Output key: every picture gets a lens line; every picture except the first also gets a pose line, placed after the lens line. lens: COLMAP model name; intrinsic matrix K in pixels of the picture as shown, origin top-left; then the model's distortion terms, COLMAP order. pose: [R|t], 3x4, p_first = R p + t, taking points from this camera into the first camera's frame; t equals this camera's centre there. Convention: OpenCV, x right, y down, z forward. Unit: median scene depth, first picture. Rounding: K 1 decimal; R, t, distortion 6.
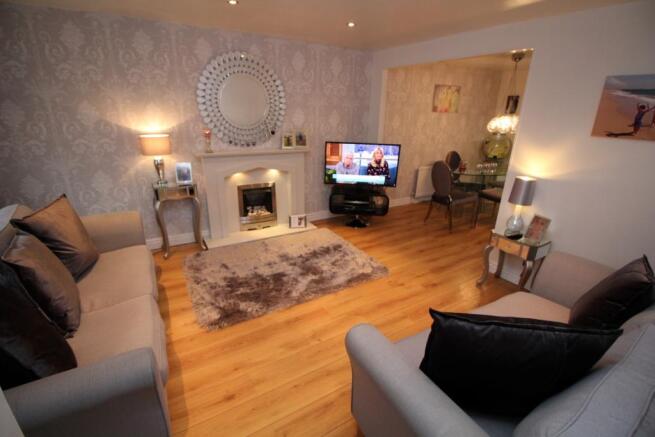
lens RADIAL K [[307.6, 0, 329.0], [0, 307.6, 216.8], [0, 0, 1]] dist [-0.000864, -0.013854]
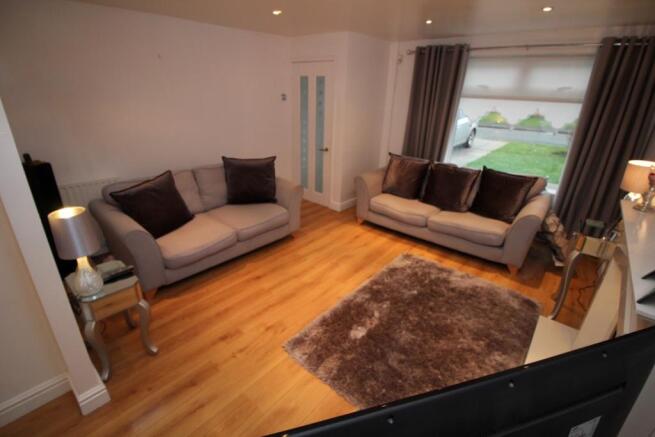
lens RADIAL K [[307.6, 0, 329.0], [0, 307.6, 216.8], [0, 0, 1]] dist [-0.000864, -0.013854]
pose [[-0.946292, 0.078788, -0.313567, 0.349917], [-0.148703, 0.755124, 0.638495, -0.577681], [0.287087, 0.650831, -0.702852, 1.570772]]
